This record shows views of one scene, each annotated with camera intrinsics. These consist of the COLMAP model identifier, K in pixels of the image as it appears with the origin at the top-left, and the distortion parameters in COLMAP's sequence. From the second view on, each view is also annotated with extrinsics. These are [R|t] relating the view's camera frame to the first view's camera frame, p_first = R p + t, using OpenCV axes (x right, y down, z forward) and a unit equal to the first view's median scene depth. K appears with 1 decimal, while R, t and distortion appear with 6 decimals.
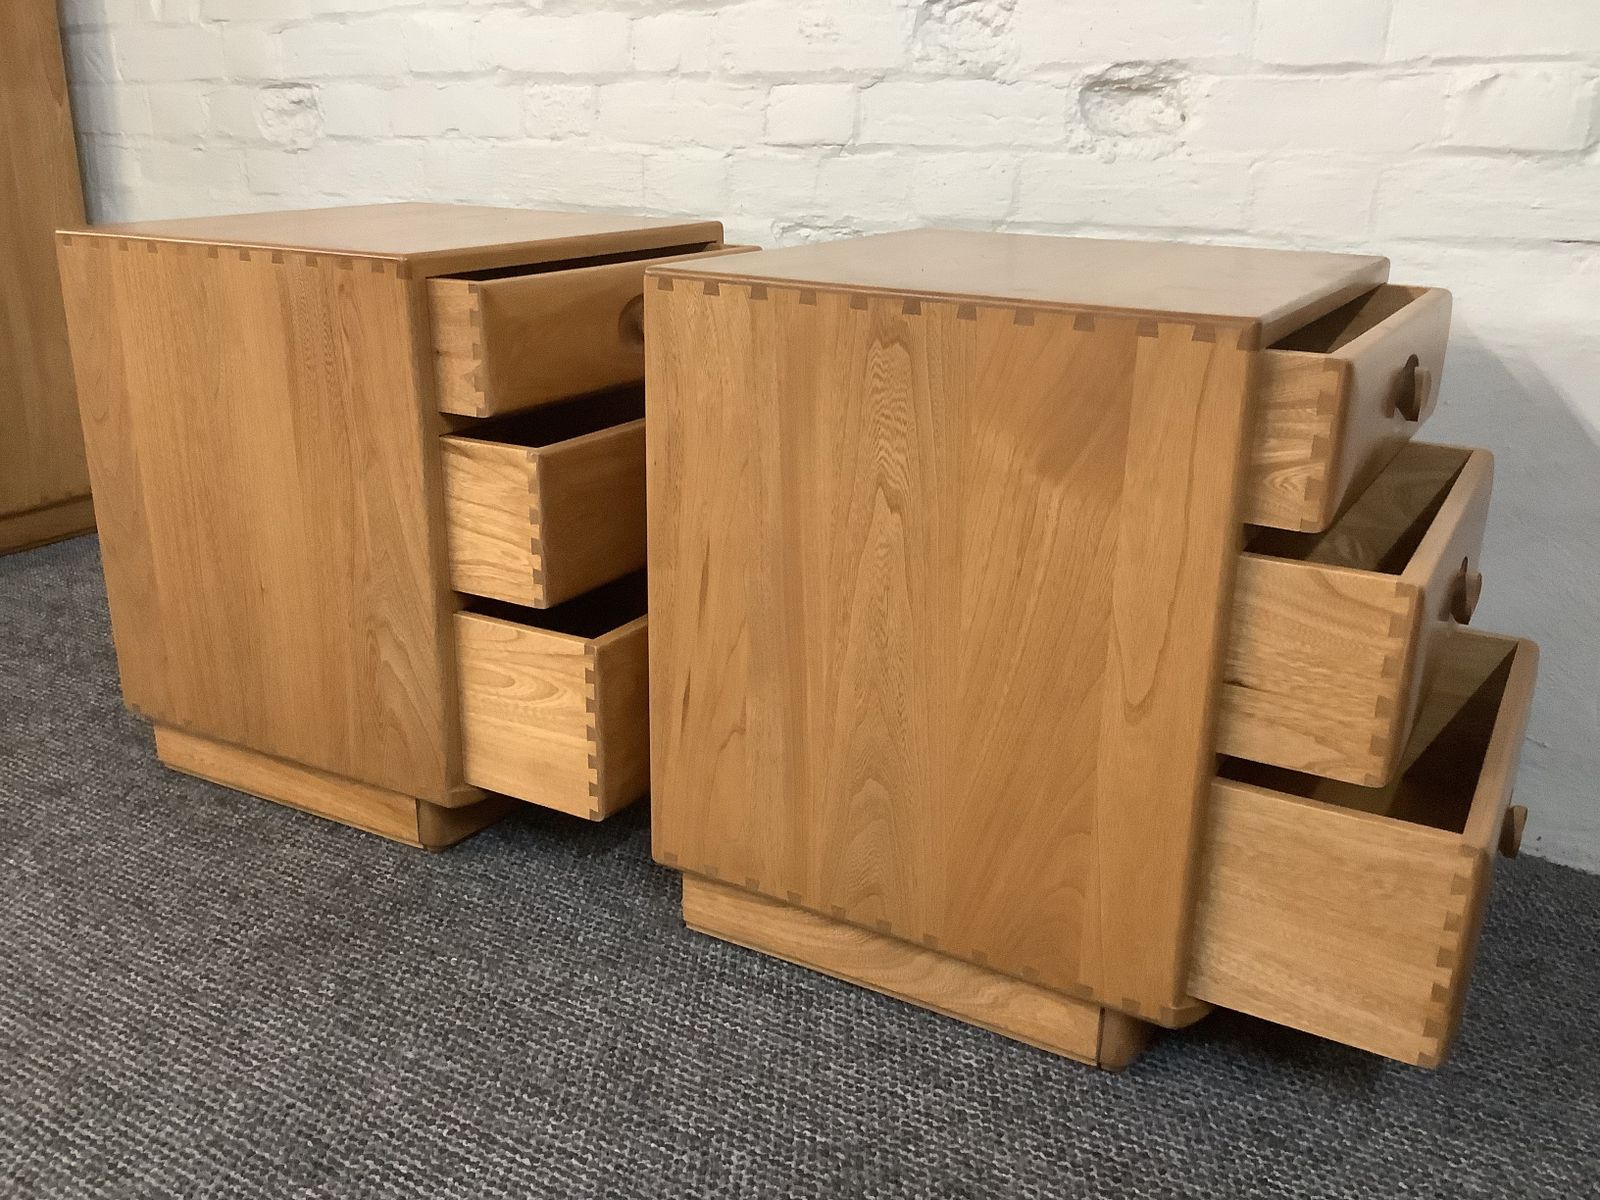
lens RADIAL K [[1467.0, 0, 807.3], [0, 1467.0, 627.0], [0, 0, 1]] dist [0.027051, 0.000000]
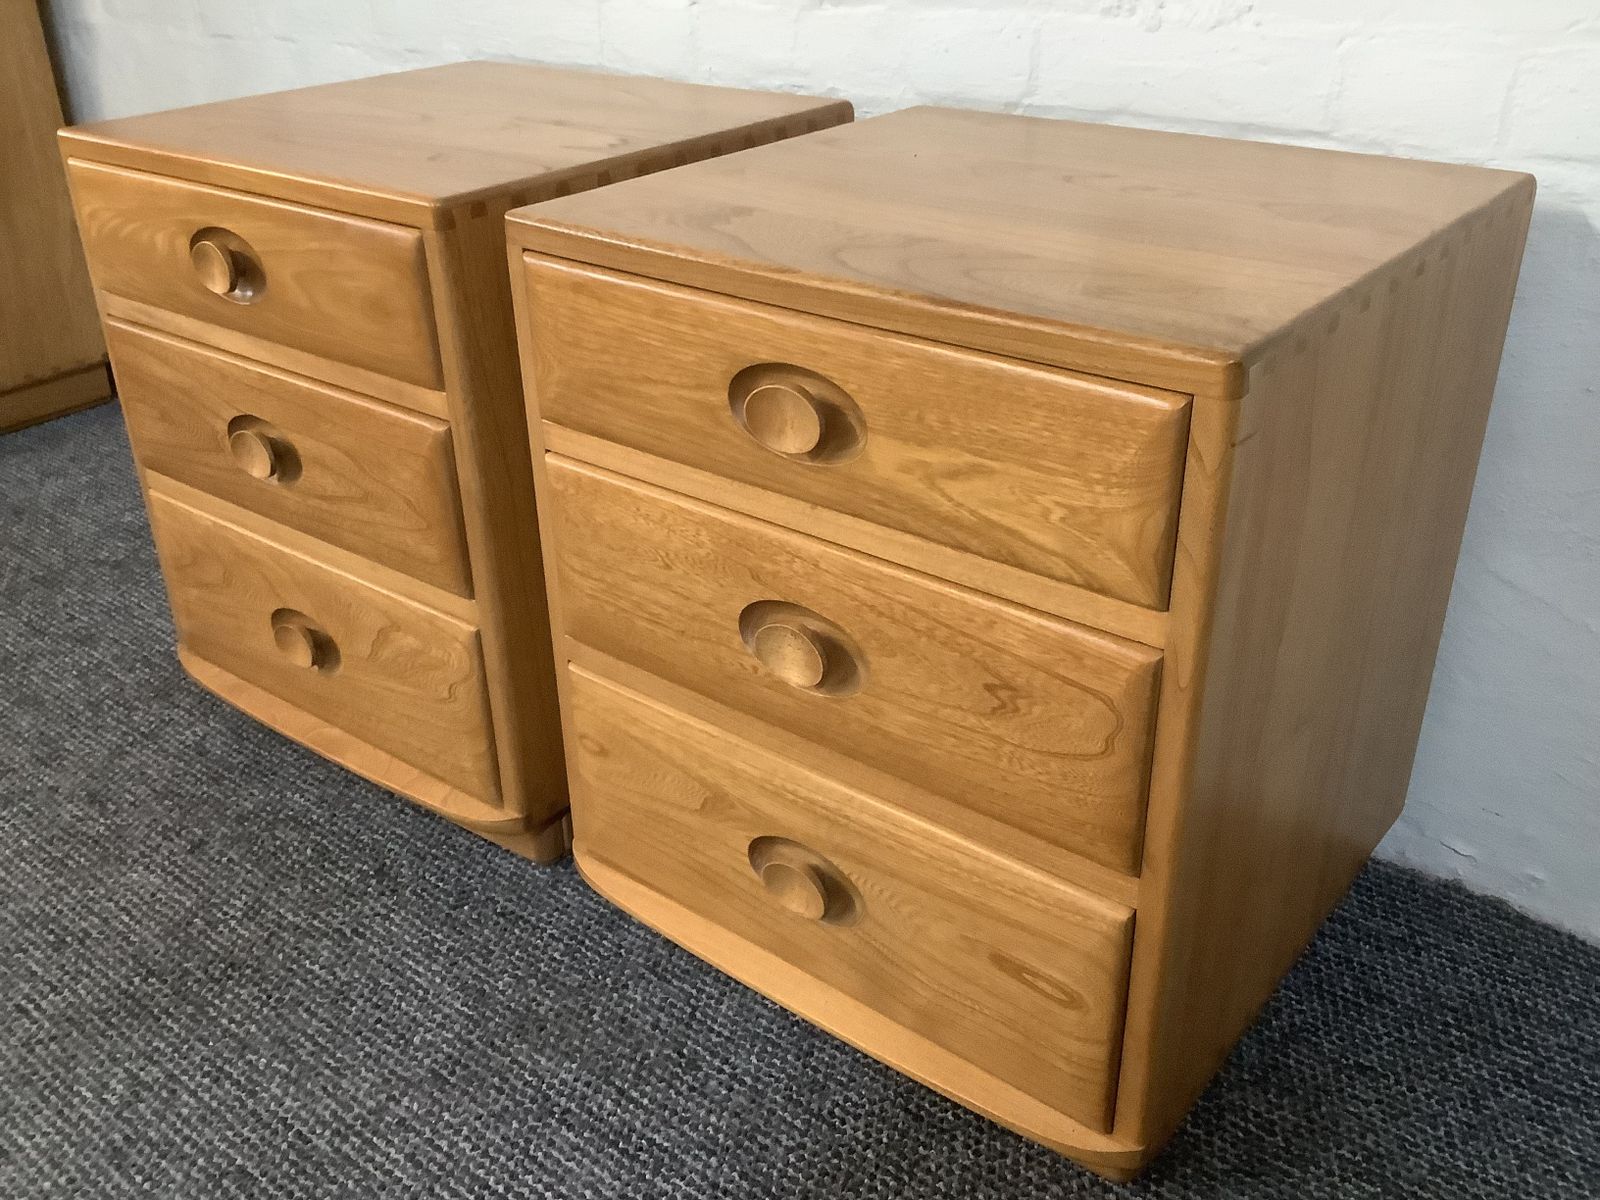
lens RADIAL K [[1467.0, 0, 808.0], [0, 1467.0, 611.1], [0, 0, 1]] dist [0.027051, 0.000000]
pose [[0.990784, 0.038181, -0.129961, 0.142380], [-0.018601, 0.988714, 0.148658, -0.135450], [0.134170, -0.144871, 0.980312, 0.211077]]
